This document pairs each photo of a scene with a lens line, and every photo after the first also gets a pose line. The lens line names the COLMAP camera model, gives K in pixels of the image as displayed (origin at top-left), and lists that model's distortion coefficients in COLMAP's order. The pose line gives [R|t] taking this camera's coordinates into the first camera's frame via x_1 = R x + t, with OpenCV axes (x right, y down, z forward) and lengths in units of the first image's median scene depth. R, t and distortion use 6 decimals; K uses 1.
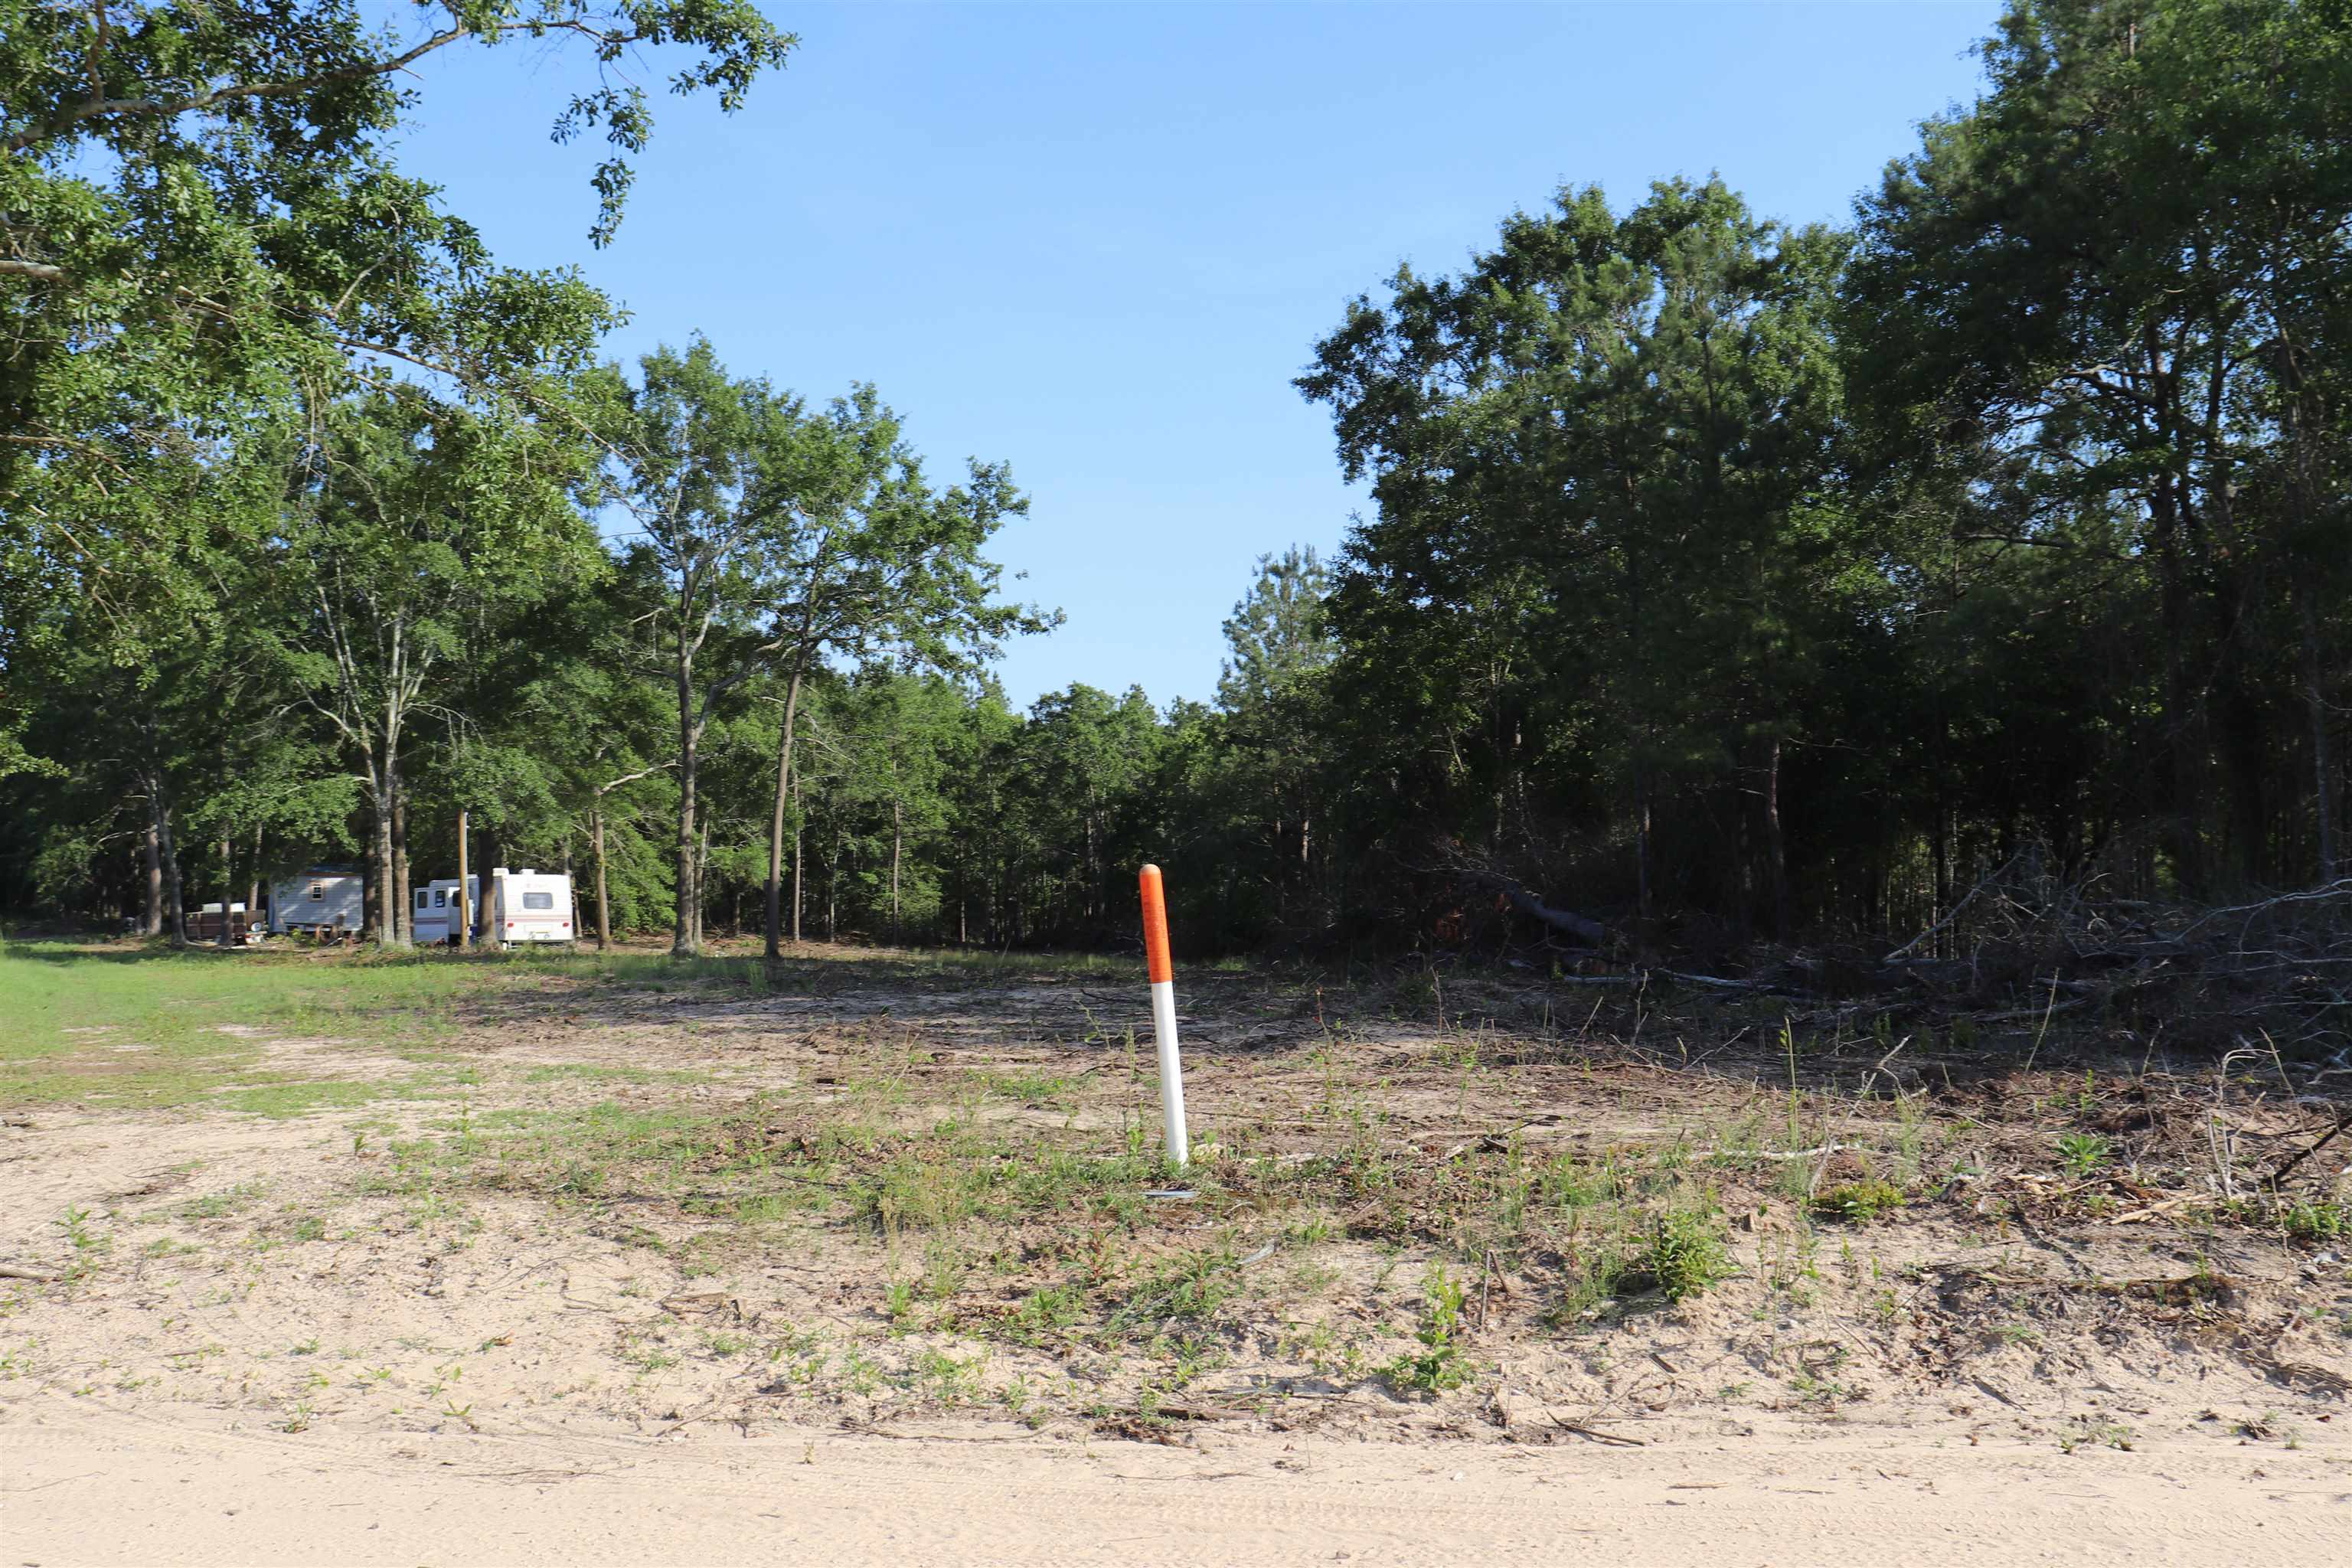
lens RADIAL K [[2657.5, 0, 1175.2], [0, 2657.5, 828.5], [0, 0, 1]] dist [0.000035, 0.028338]
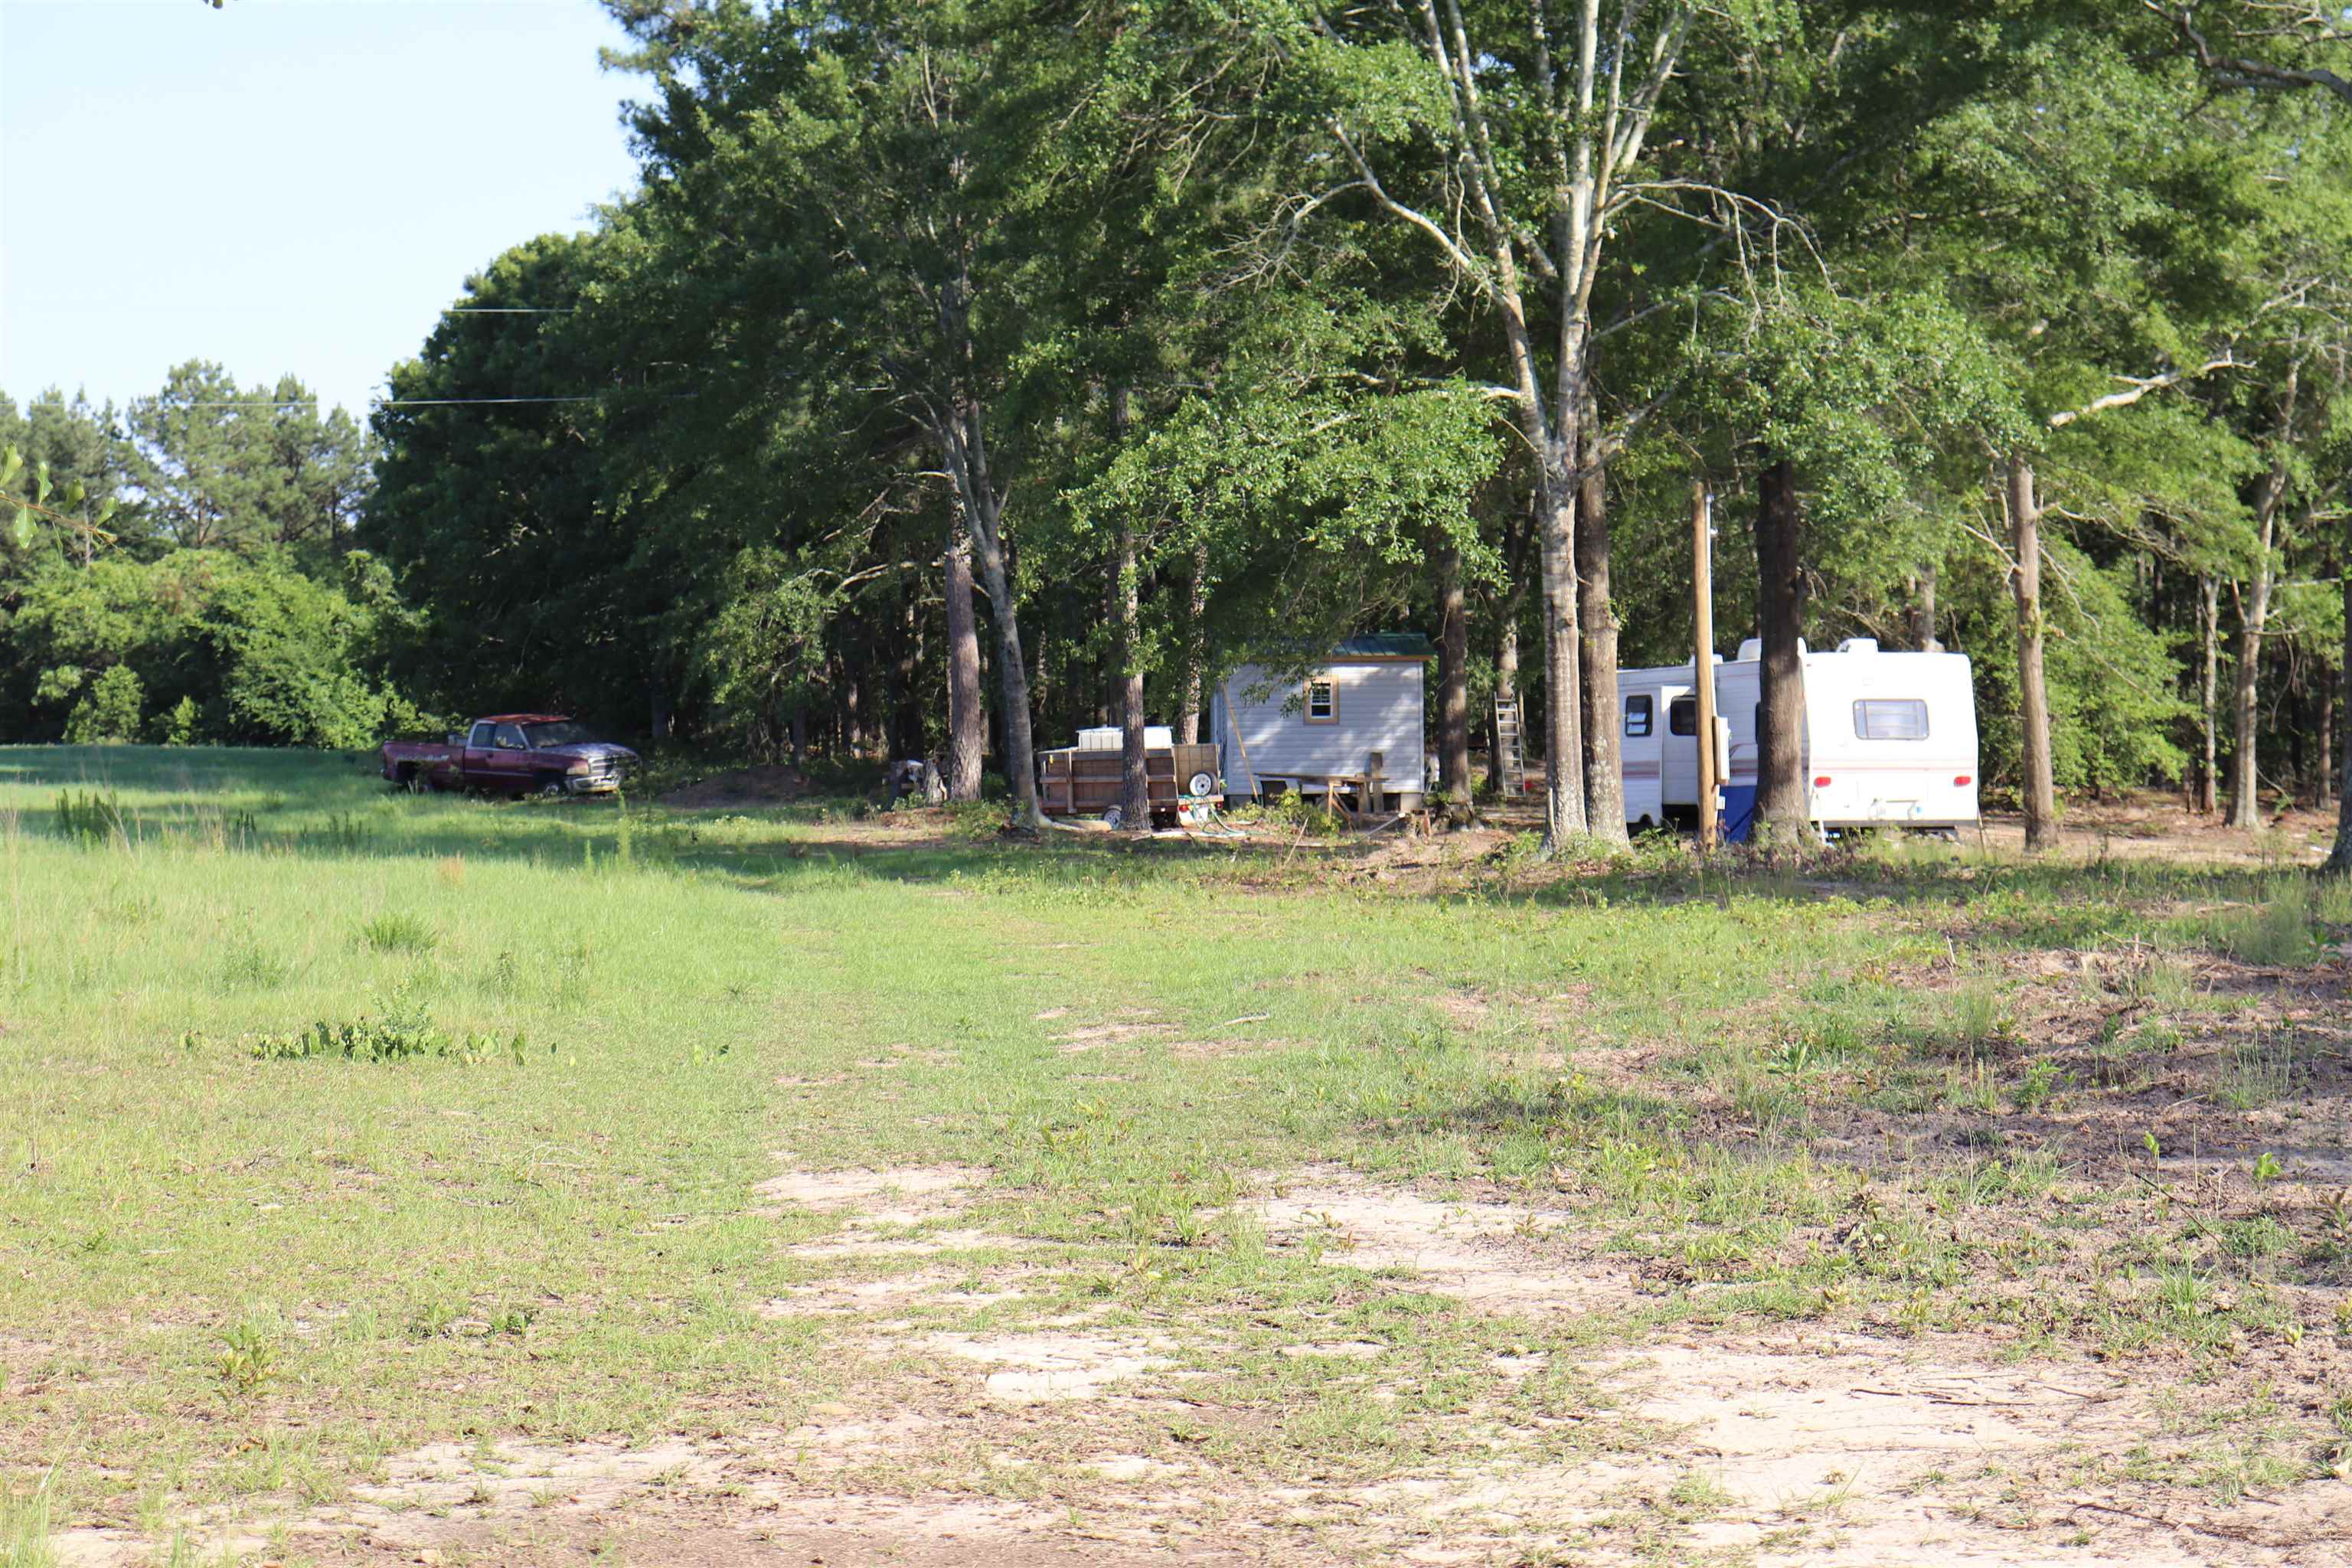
lens RADIAL K [[5708.1, 0, 1176.0], [0, 5708.1, 784.0], [0, 0, 1]] dist [0.041094, 0.371510]
pose [[0.947756, 0.001750, -0.318990, -0.085071], [0.010430, 0.999280, 0.036471, 0.005880], [0.318824, -0.037892, 0.947056, 0.204413]]
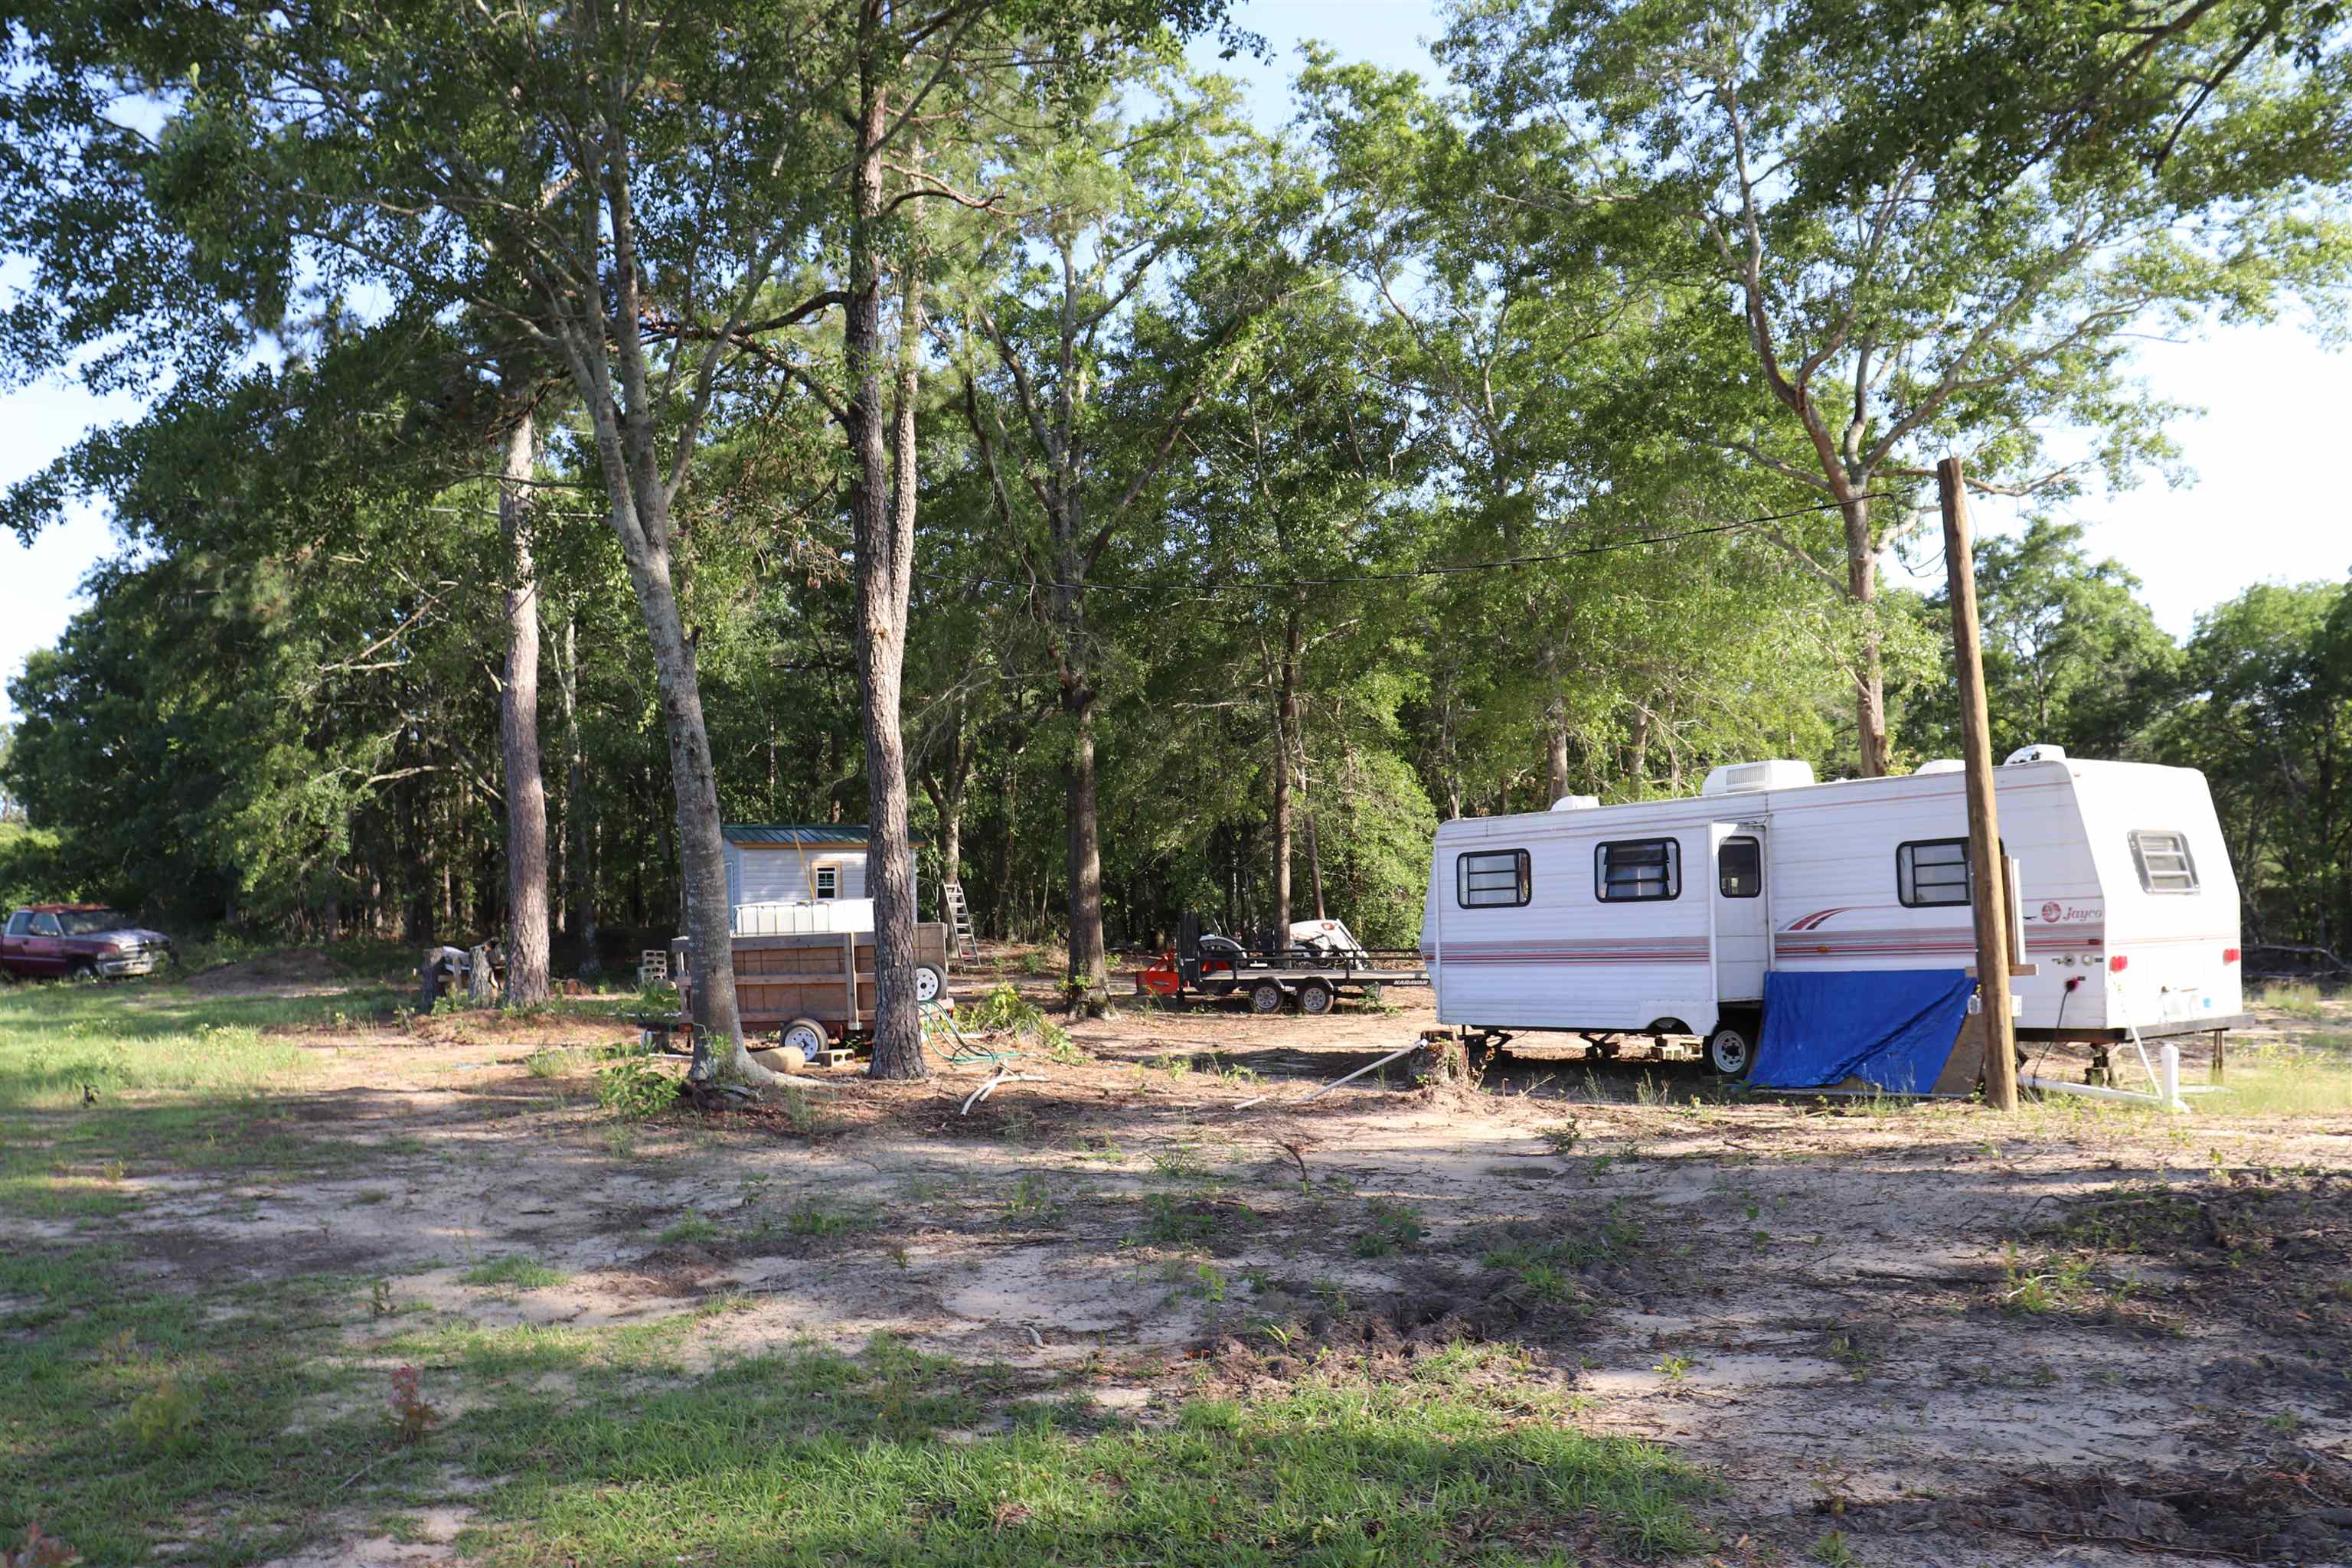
lens RADIAL K [[1925.7, 0, 1195.4], [0, 1925.7, 789.5], [0, 0, 1]] dist [-0.182582, 0.167310]
pose [[0.999407, -0.013337, 0.031738, -0.398737], [0.014461, 0.999266, -0.035462, 0.029882], [-0.031242, 0.035900, 0.998867, 0.986704]]
